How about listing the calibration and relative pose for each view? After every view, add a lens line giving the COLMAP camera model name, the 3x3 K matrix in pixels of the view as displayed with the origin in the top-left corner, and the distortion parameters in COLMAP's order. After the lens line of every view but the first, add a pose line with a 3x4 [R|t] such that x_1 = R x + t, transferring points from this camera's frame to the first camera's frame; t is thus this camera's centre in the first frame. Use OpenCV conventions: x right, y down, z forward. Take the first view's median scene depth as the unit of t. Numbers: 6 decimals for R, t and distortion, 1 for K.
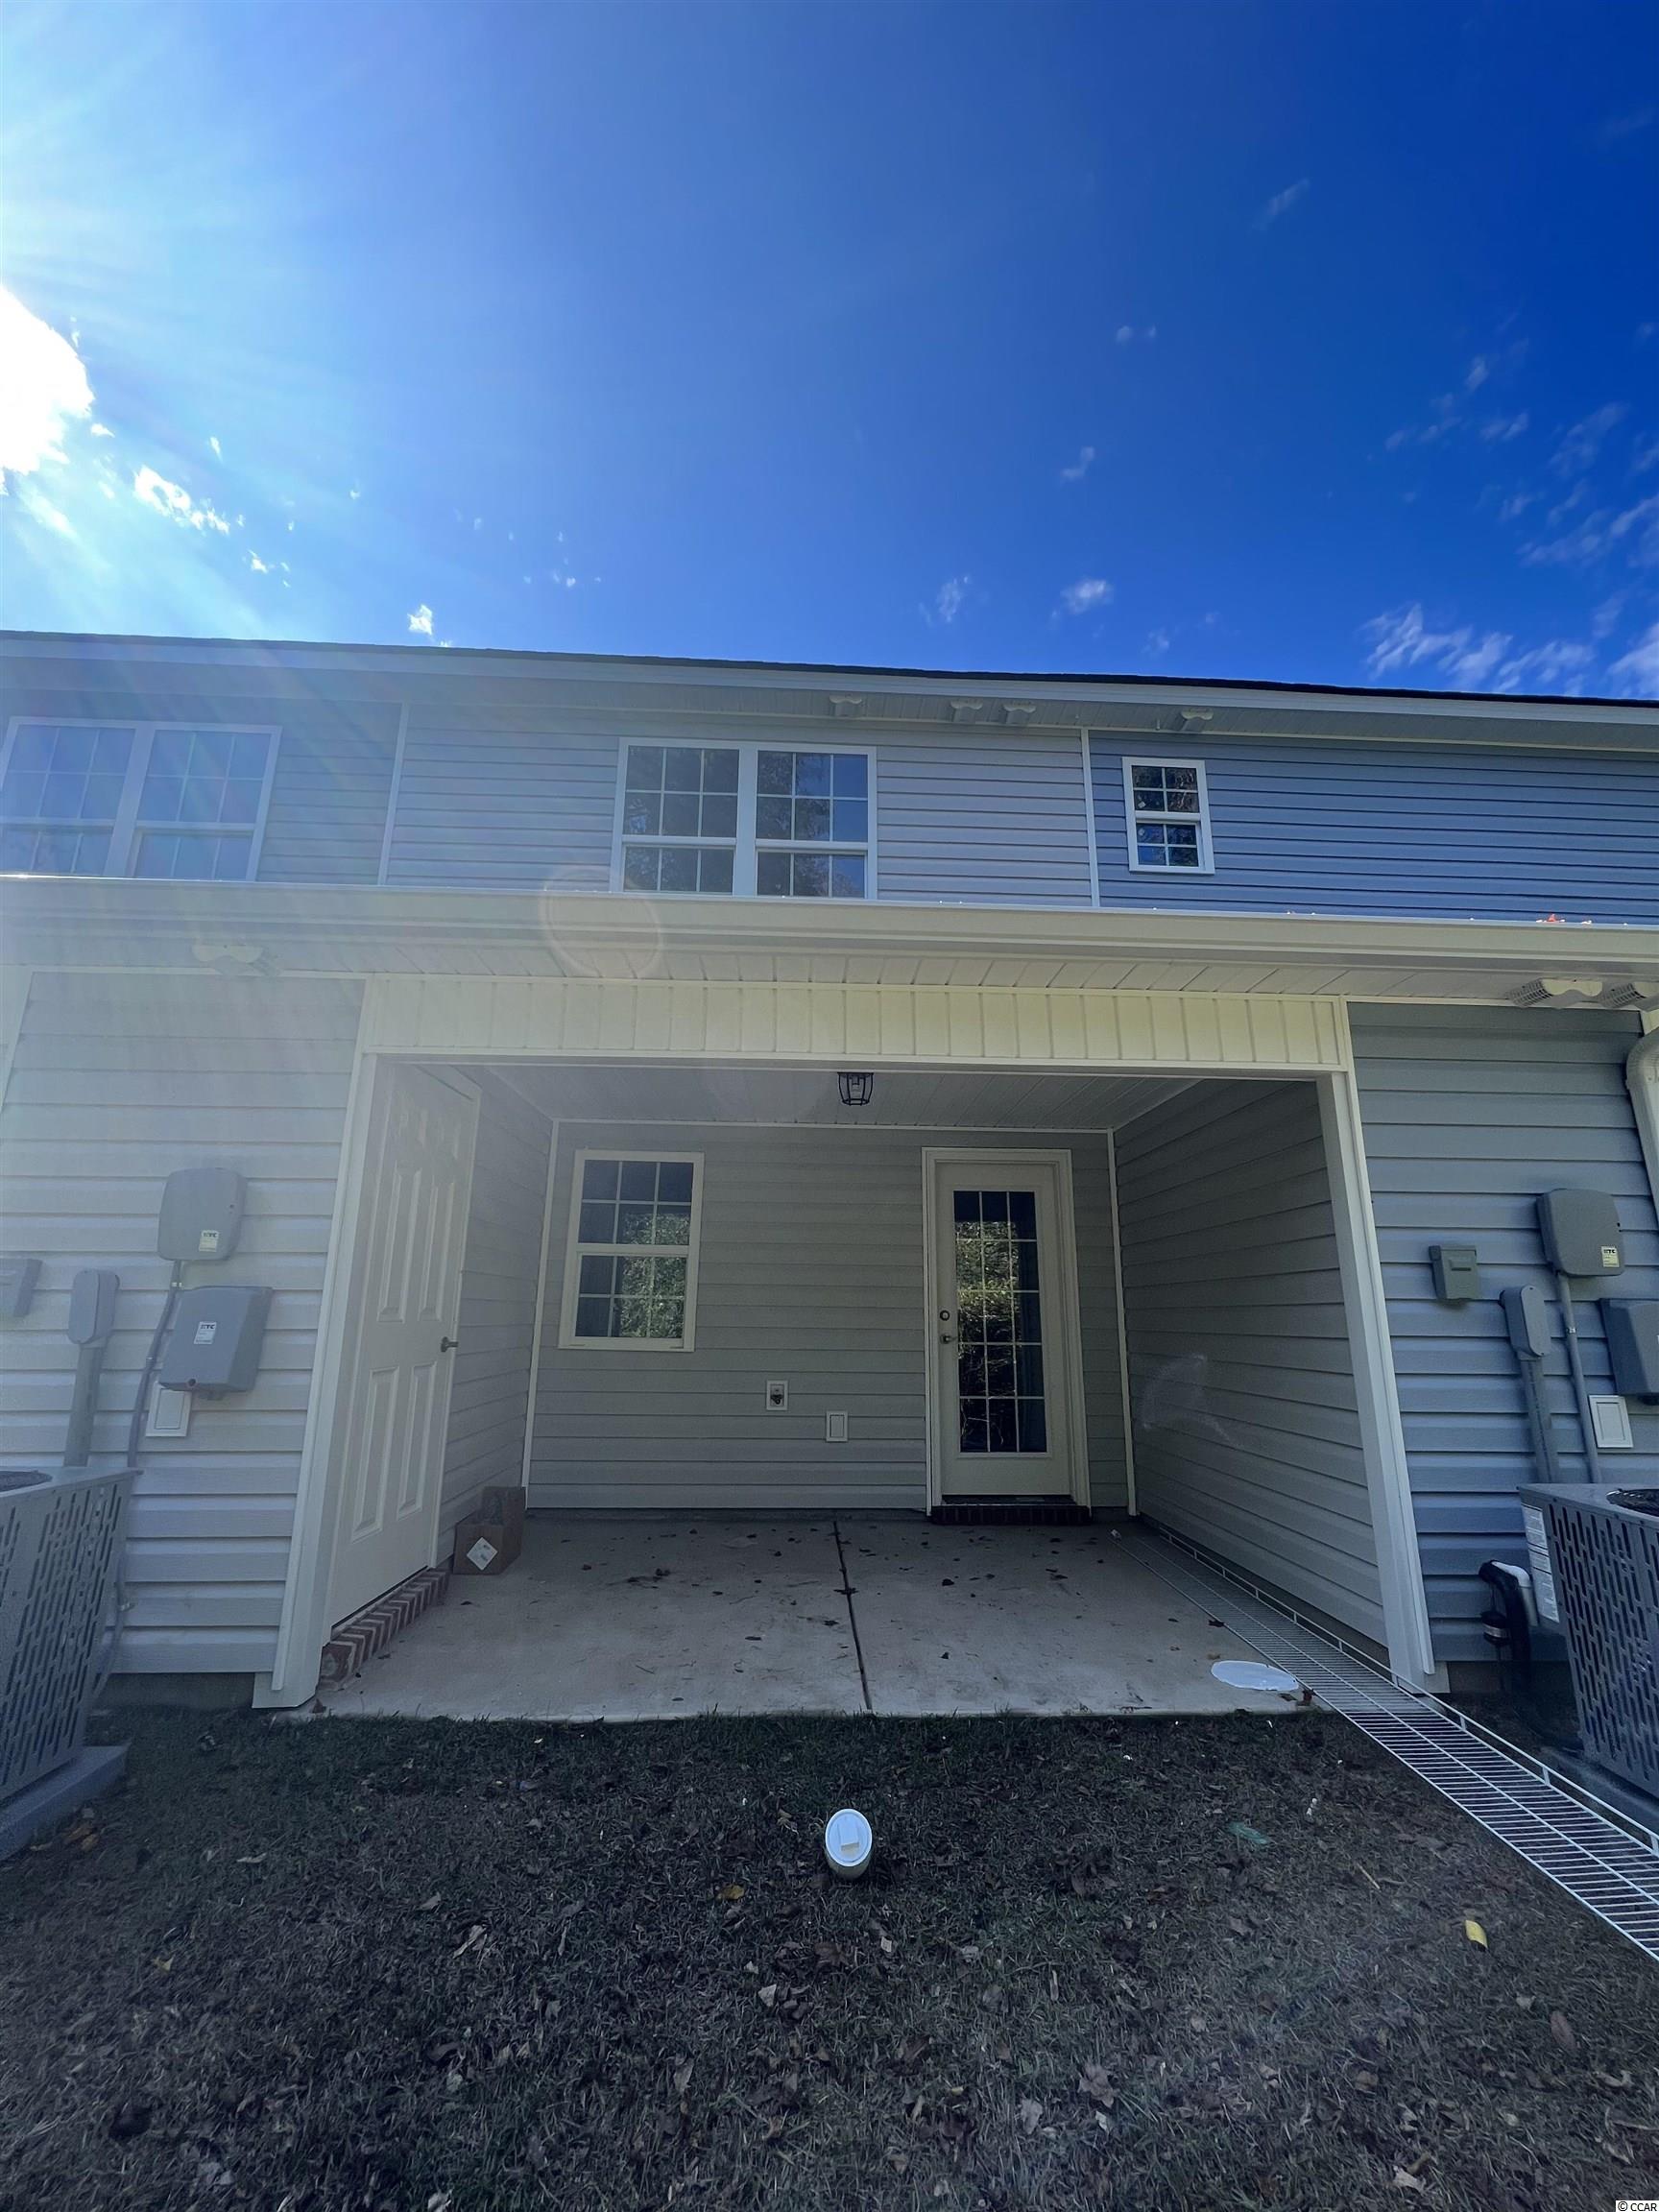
lens RADIAL K [[889.0, 0, 829.5], [0, 889.0, 1106.0], [0, 0, 1]] dist [0.000143, 0.000002]
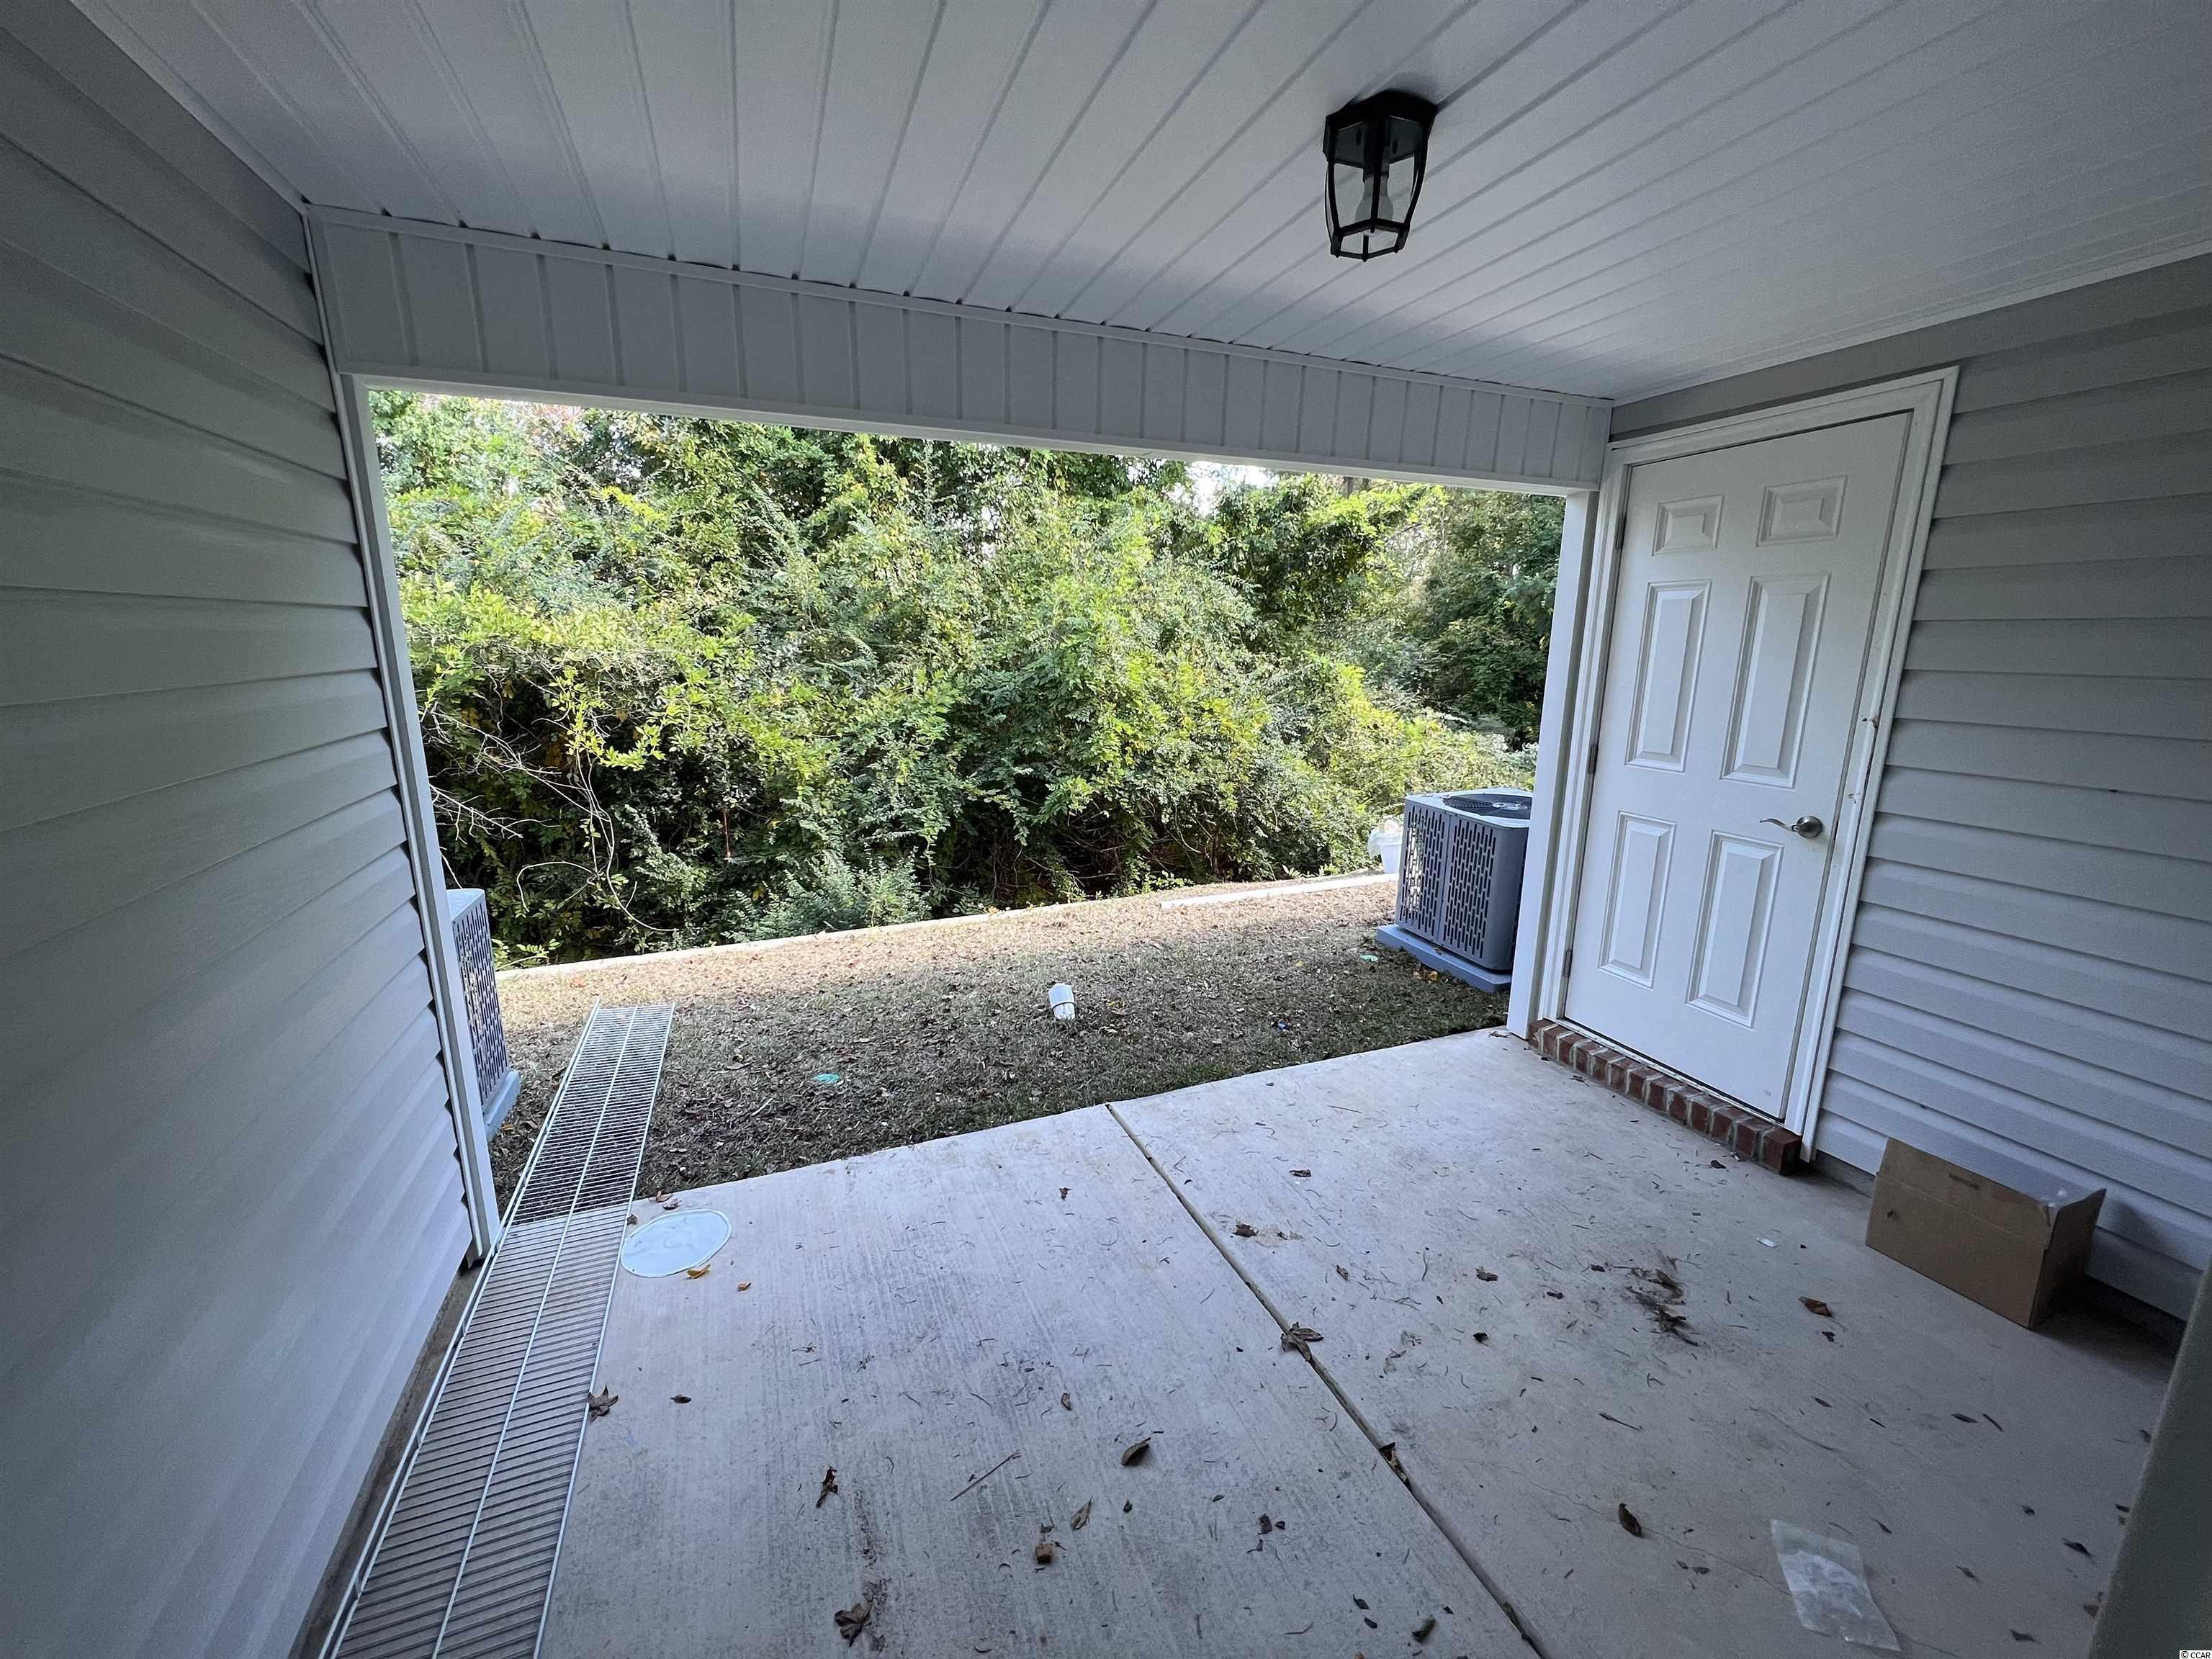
lens RADIAL K [[889.0, 0, 1106.0], [0, 889.0, 829.5], [0, 0, 1]] dist [0.000143, 0.000002]
pose [[-0.942219, 0.057871, -0.329961, 0.354175], [0.063834, 0.997934, -0.007257, 0.307976], [0.328859, -0.027900, -0.943967, 1.849229]]
